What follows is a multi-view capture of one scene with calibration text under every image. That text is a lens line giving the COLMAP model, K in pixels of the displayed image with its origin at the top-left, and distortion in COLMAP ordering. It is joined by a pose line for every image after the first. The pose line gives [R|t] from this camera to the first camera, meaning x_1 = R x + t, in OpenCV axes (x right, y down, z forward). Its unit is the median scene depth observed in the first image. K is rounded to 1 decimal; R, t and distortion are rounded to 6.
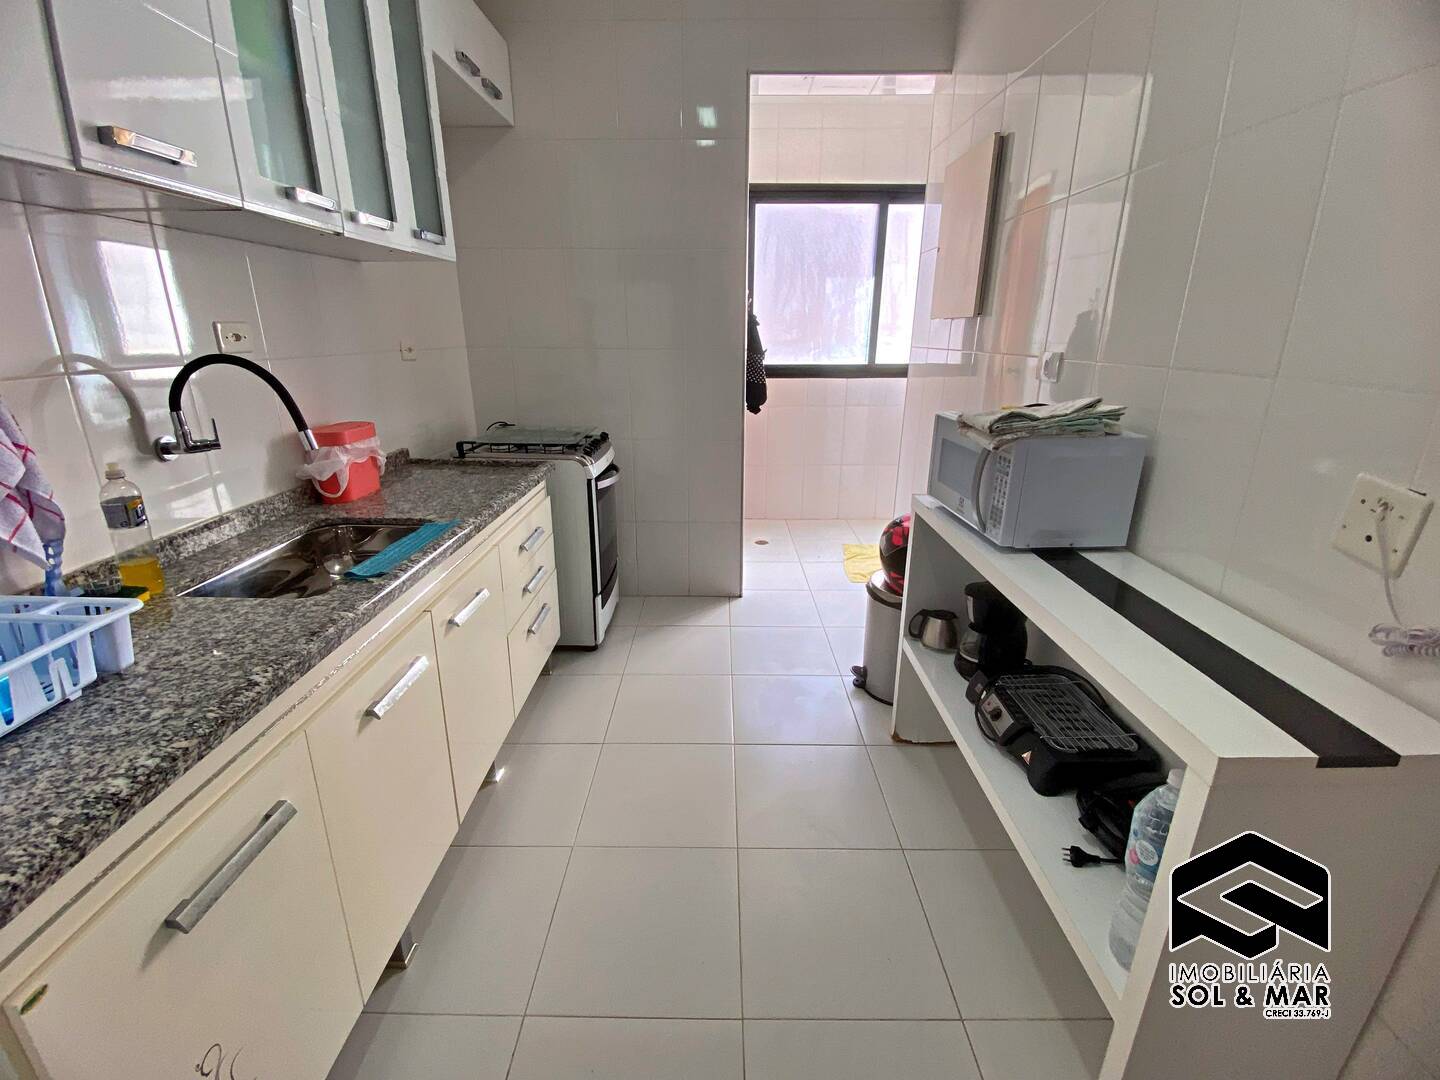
lens RADIAL K [[626.9, 0, 717.6], [0, 626.9, 531.8], [0, 0, 1]] dist [0.040982, -0.033469]
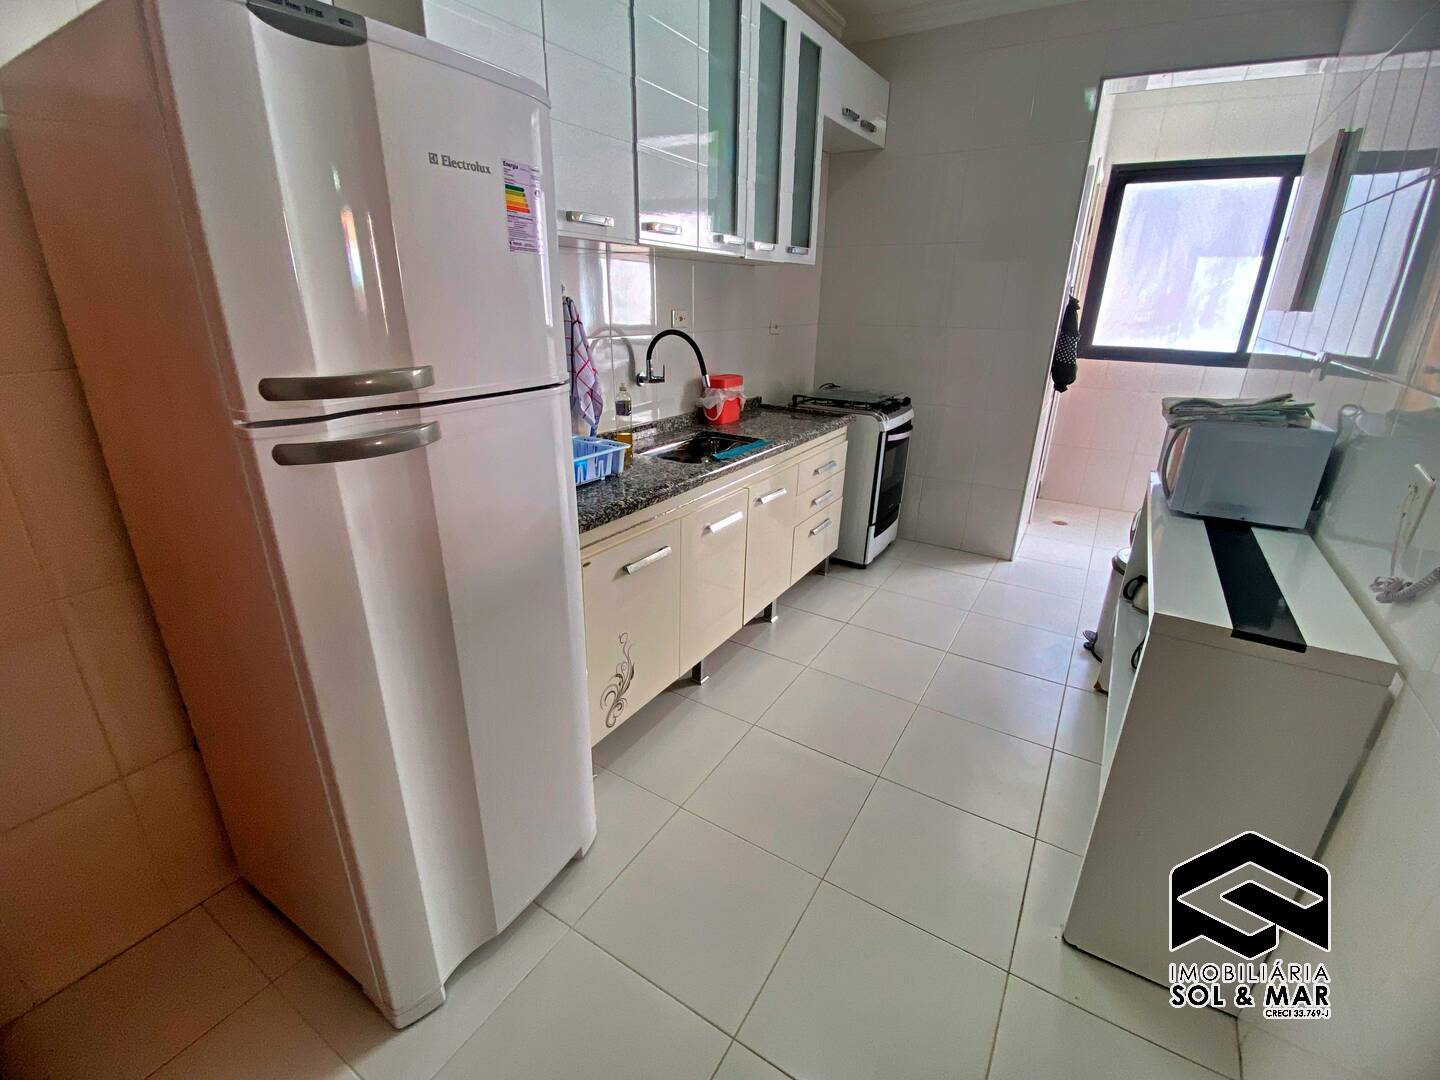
lens RADIAL K [[626.9, 0, 717.6], [0, 626.9, 531.8], [0, 0, 1]] dist [0.040982, -0.033469]
pose [[0.850837, 0.192212, -0.489011, 0.238116], [-0.171411, 0.981309, 0.087475, 0.081550], [0.496684, 0.009395, 0.867881, -0.371124]]
